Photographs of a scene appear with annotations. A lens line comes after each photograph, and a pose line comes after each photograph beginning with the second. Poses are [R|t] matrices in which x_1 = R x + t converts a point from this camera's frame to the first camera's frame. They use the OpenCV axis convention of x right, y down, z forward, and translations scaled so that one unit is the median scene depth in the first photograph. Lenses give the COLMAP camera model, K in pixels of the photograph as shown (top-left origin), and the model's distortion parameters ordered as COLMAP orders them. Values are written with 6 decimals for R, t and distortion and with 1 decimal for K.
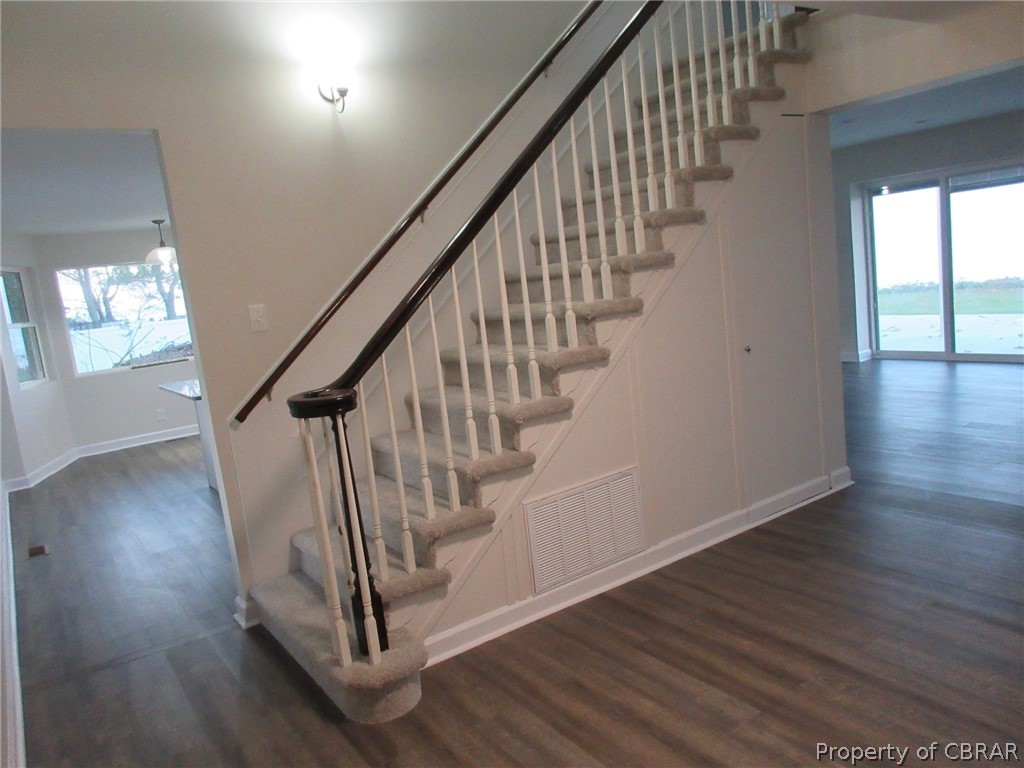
lens RADIAL K [[772.5, 0, 512.0], [0, 772.5, 384.0], [0, 0, 1]] dist [0.009048, 0.005816]
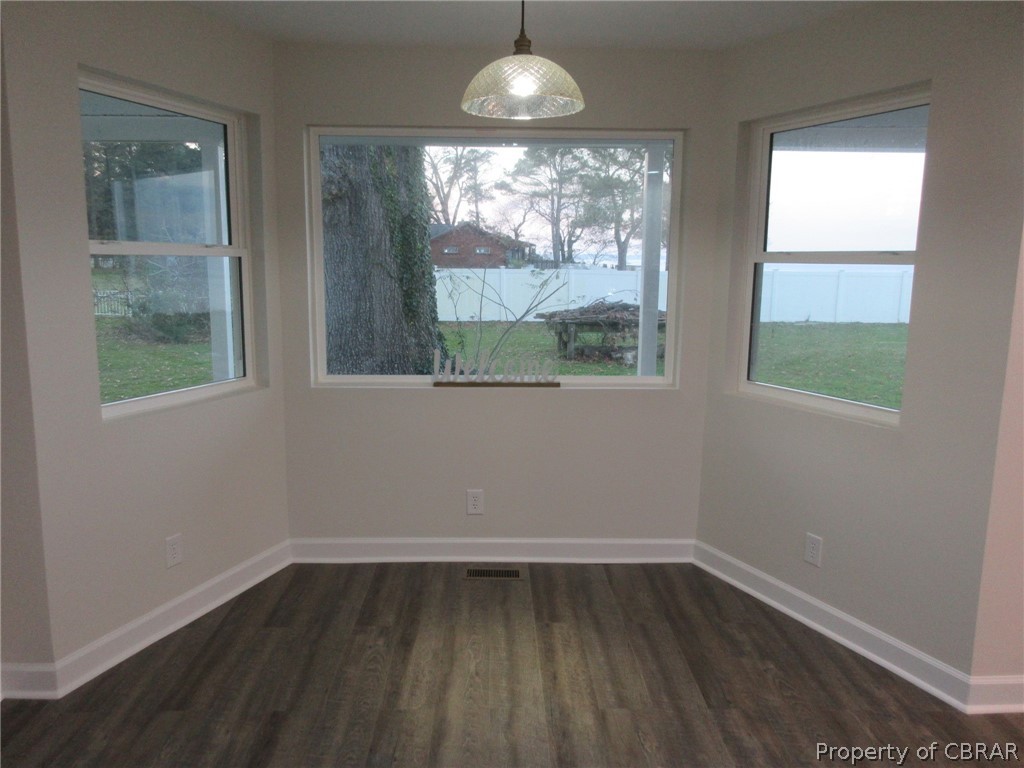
lens RADIAL K [[772.5, 0, 512.0], [0, 772.5, 384.0], [0, 0, 1]] dist [0.009048, 0.005816]
pose [[0.837057, 0.219952, -0.500956, -0.034402], [-0.197735, 0.975360, 0.097847, -0.010076], [0.510134, 0.017153, 0.859924, 0.093063]]
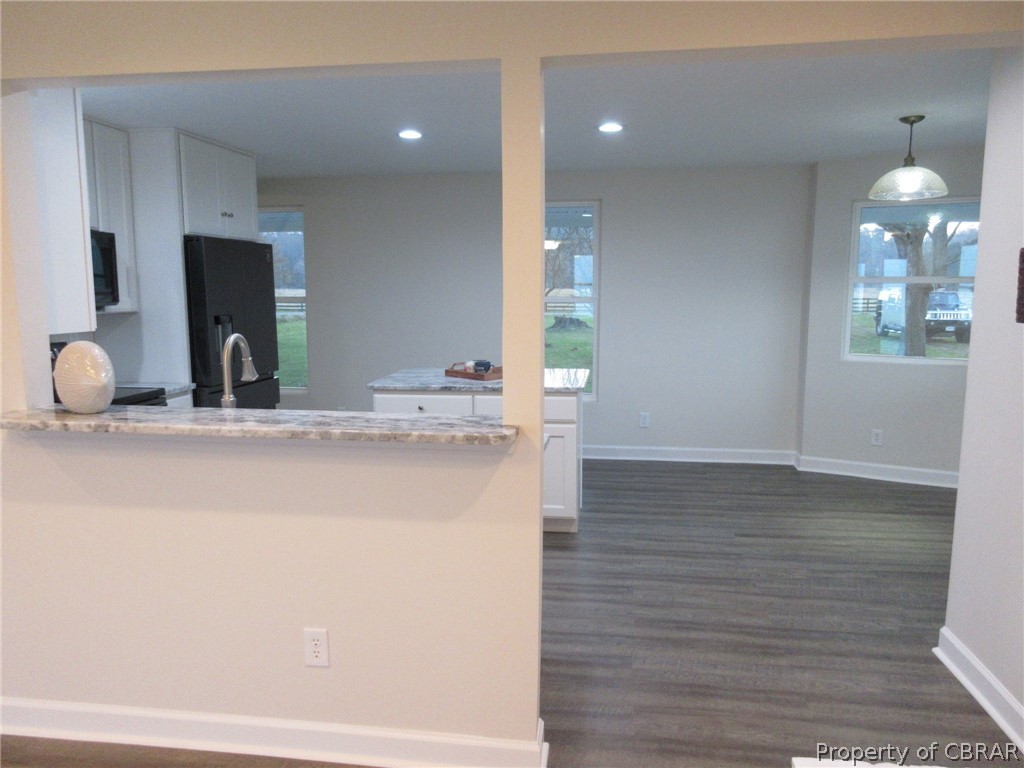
lens RADIAL K [[772.5, 0, 512.0], [0, 772.5, 384.0], [0, 0, 1]] dist [0.009048, 0.005816]
pose [[-0.673263, 0.216305, -0.707056, 0.018493], [-0.033297, 0.946414, 0.321235, -0.025110], [0.738653, 0.239819, -0.629983, 0.147832]]
